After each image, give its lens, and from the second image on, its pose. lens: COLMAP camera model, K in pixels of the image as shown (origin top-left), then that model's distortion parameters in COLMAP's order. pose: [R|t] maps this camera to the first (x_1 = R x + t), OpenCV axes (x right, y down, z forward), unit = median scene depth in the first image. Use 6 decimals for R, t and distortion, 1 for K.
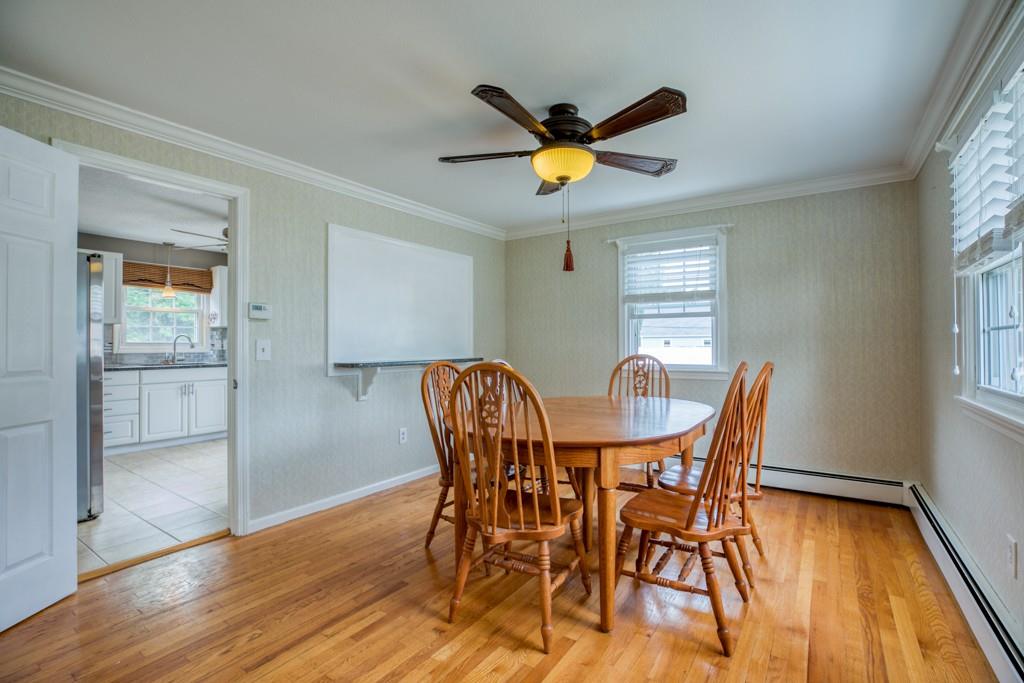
lens RADIAL K [[470.8, 0, 498.9], [0, 470.8, 340.6], [0, 0, 1]] dist [-0.003183, -0.000410]
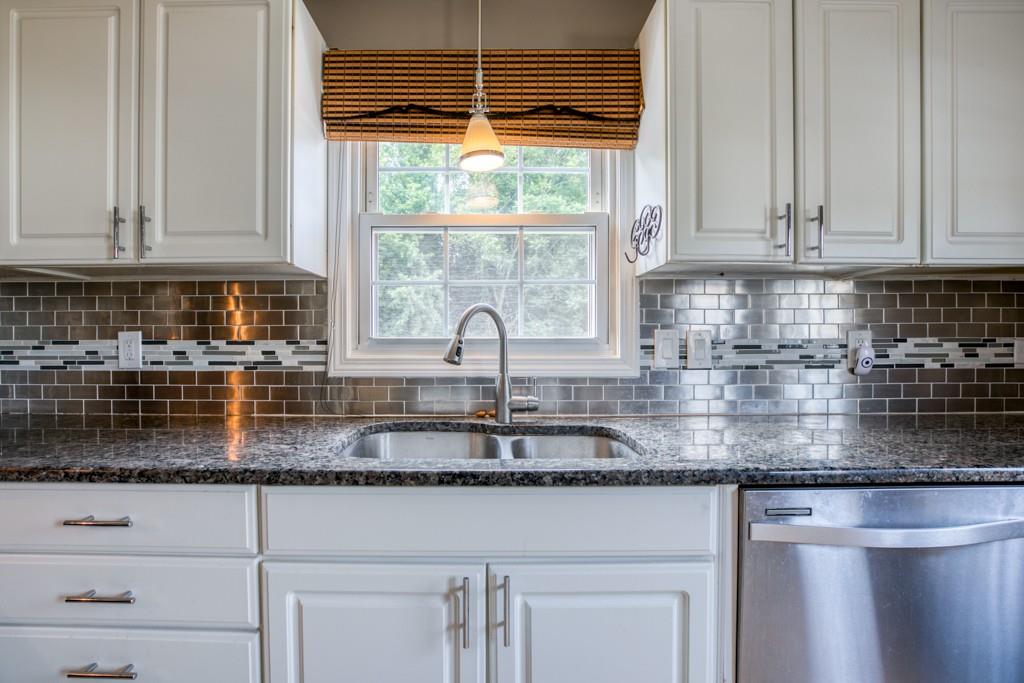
lens RADIAL K [[492.1, 0, 476.8], [0, 492.1, 340.8], [0, 0, 1]] dist [-0.027863, -0.000124]
pose [[0.555785, 0.010689, -0.831257, -0.480514], [0.007458, 0.999813, 0.017843, 0.000188], [0.831293, -0.016117, 0.555601, 0.848222]]
